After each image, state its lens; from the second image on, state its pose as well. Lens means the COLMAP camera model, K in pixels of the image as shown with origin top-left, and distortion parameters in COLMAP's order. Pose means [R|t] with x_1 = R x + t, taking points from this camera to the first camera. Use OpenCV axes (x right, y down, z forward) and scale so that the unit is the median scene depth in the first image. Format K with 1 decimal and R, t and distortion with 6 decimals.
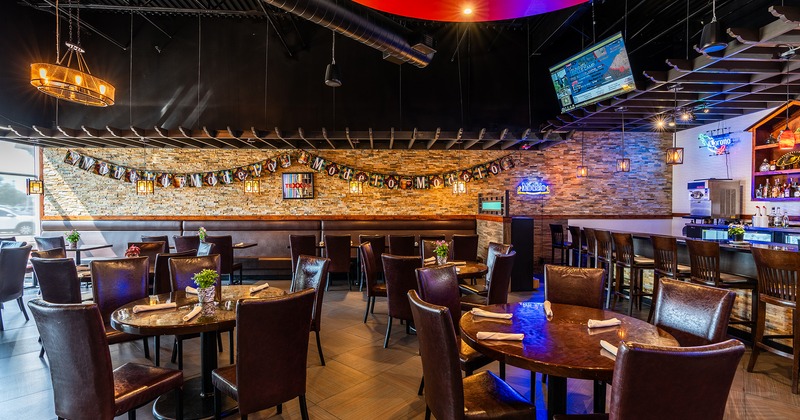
lens RADIAL K [[370.8, 0, 398.4], [0, 370.8, 208.9], [0, 0, 1]] dist [-0.001617, -0.000003]
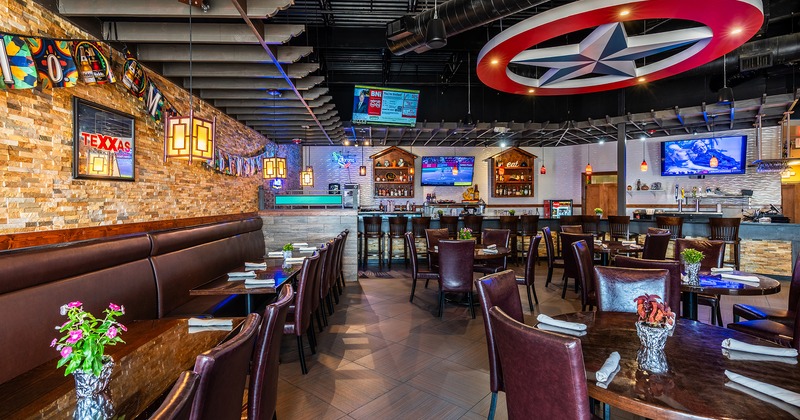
lens RADIAL K [[377.4, 0, 375.7], [0, 377.4, 205.3], [0, 0, 1]] dist [-0.000152, 0.000185]
pose [[0.014477, -0.011798, 0.999826, -0.645303], [0.011192, 0.999870, 0.011636, -0.003473], [-0.999833, 0.011022, 0.014608, 0.739329]]
